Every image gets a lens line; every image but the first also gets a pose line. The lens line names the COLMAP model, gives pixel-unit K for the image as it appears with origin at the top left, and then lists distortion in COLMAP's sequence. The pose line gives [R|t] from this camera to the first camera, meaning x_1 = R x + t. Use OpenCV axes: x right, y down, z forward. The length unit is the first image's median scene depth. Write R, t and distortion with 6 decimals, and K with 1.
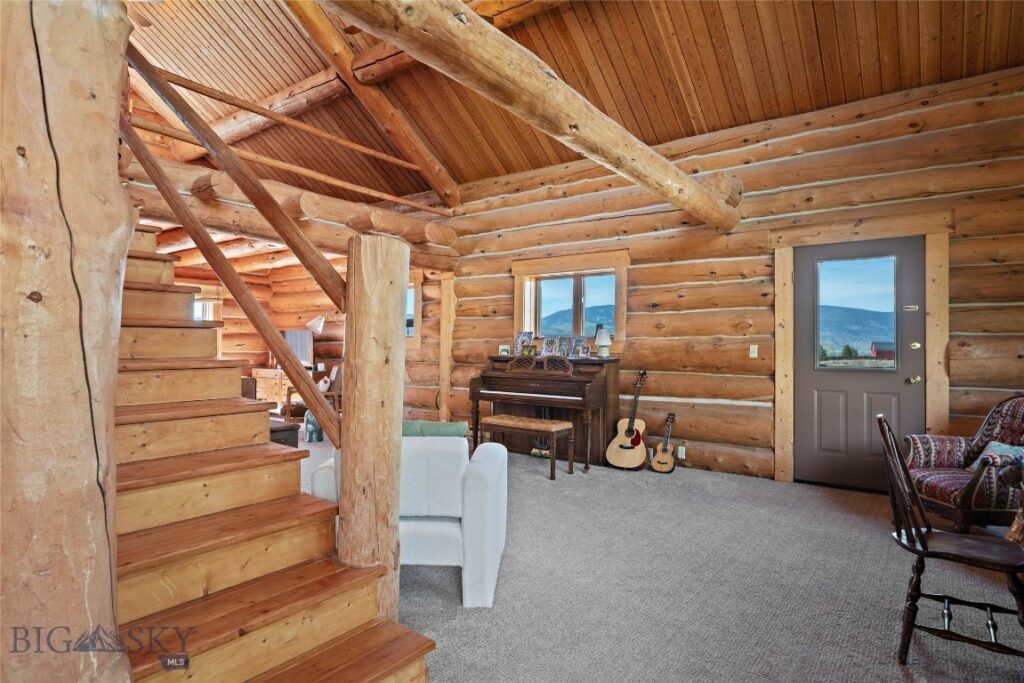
lens RADIAL K [[556.0, 0, 511.5], [0, 556.0, 338.7], [0, 0, 1]] dist [-0.000884, 0.000472]
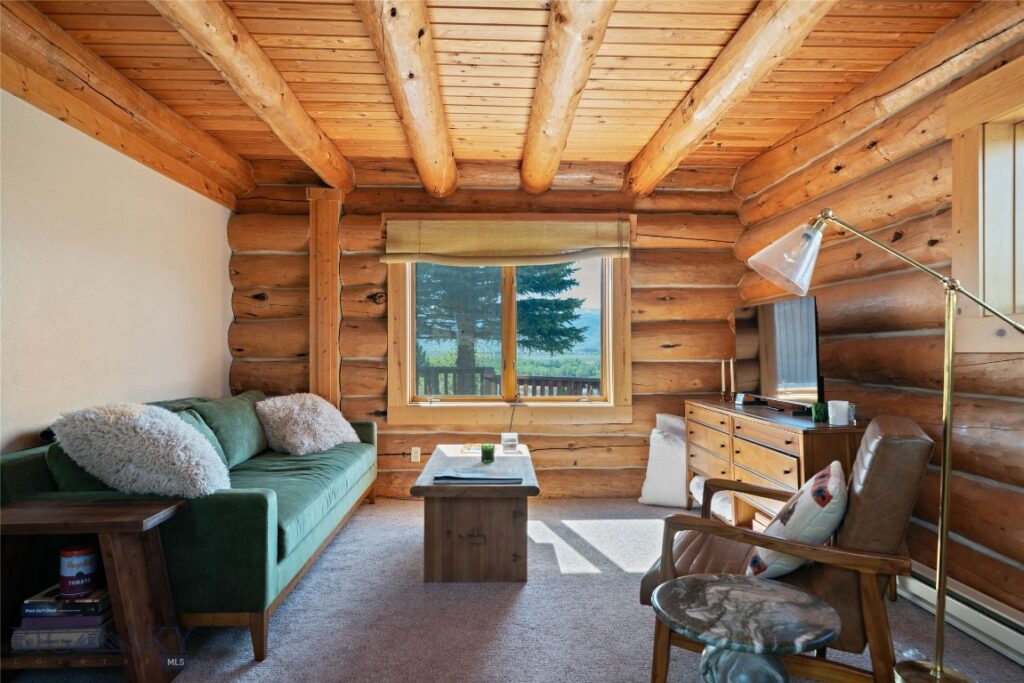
lens RADIAL K [[625.6, 0, 505.2], [0, 625.6, 343.9], [0, 0, 1]] dist [0.002748, 0.003240]
pose [[0.616250, -0.011959, -0.787460, -0.167763], [0.012828, 0.999904, -0.005147, 0.010951], [0.787446, -0.006930, 0.616344, 0.589102]]
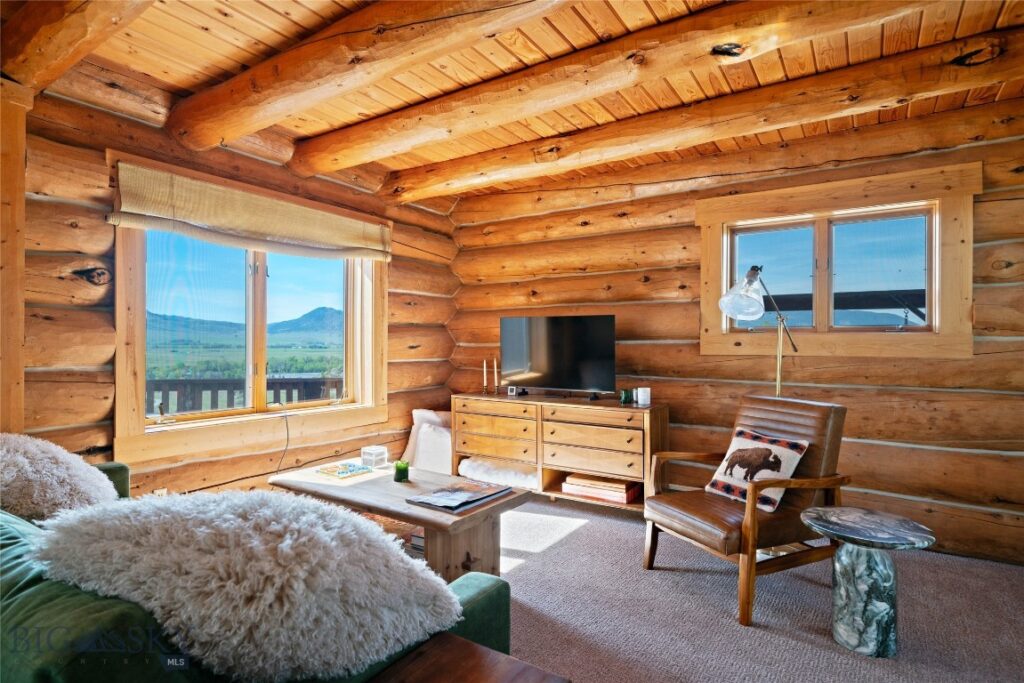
lens RADIAL K [[538.9, 0, 510.6], [0, 538.9, 342.9], [0, 0, 1]] dist [-0.002028, -0.001186]
pose [[0.998966, -0.000887, 0.045462, -0.435132], [0.000325, 0.999923, 0.012369, 0.001819], [-0.045470, -0.012342, 0.998889, 0.520035]]
